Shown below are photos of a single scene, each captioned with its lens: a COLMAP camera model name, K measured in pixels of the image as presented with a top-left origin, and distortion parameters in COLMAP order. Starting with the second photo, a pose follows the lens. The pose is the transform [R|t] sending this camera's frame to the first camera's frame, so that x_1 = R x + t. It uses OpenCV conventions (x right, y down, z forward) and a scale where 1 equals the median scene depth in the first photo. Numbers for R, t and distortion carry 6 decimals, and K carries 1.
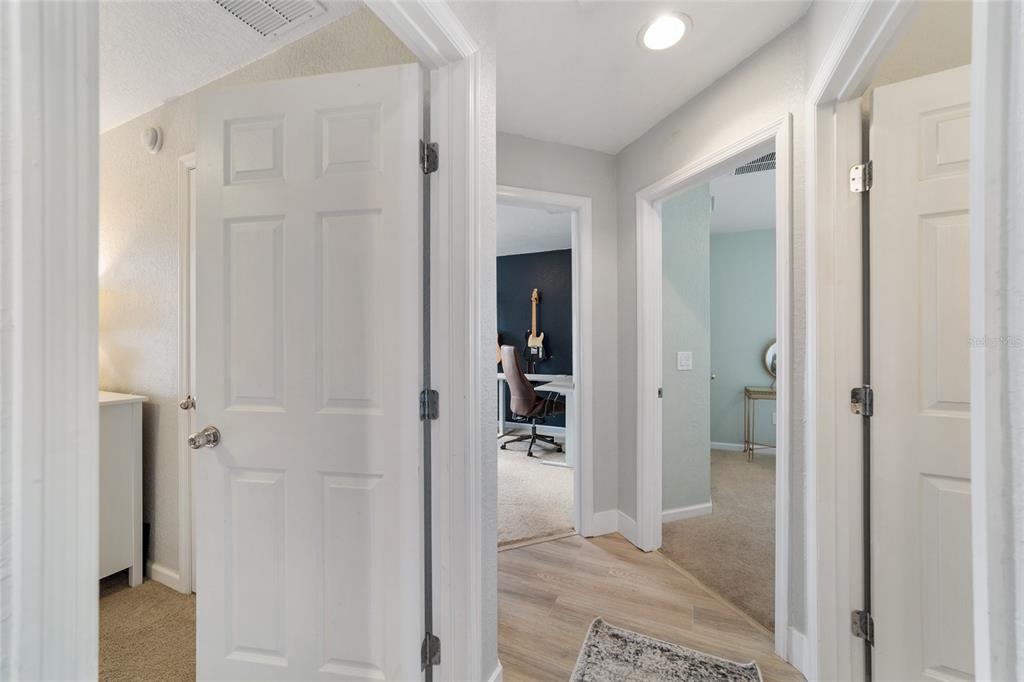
lens RADIAL K [[391.8, 0, 511.1], [0, 391.8, 339.3], [0, 0, 1]] dist [-0.001625, 0.000554]
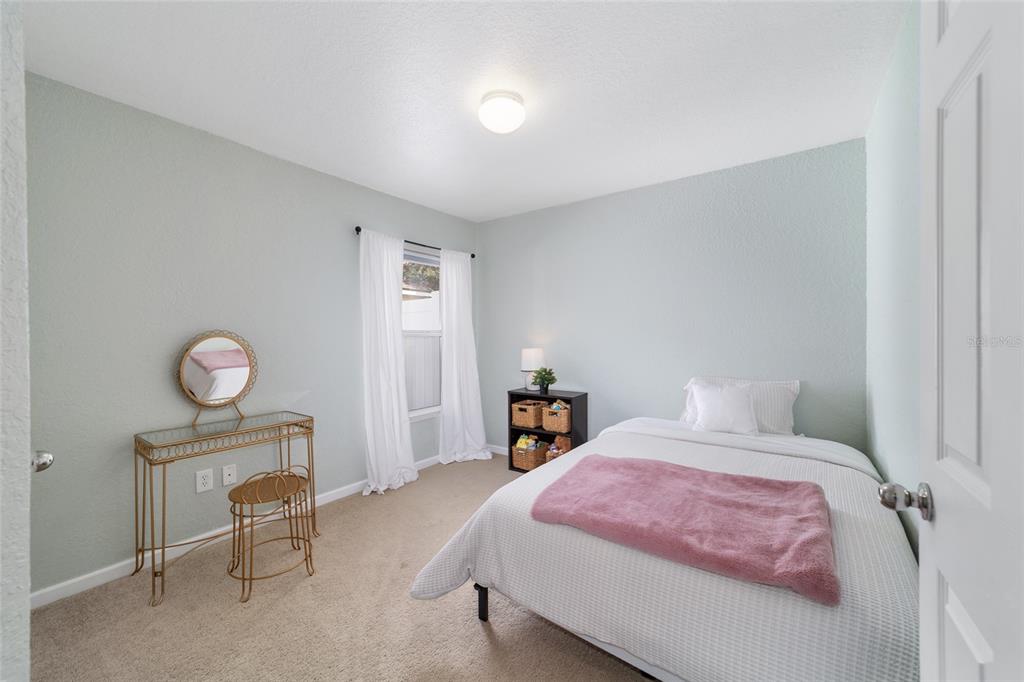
lens RADIAL K [[391.8, 0, 511.1], [0, 391.8, 339.3], [0, 0, 1]] dist [-0.001625, 0.000554]
pose [[0.208618, -0.007857, 0.977966, 0.234112], [-0.004796, 0.999947, 0.009056, -0.000358], [-0.977985, -0.006579, 0.208570, 0.461639]]
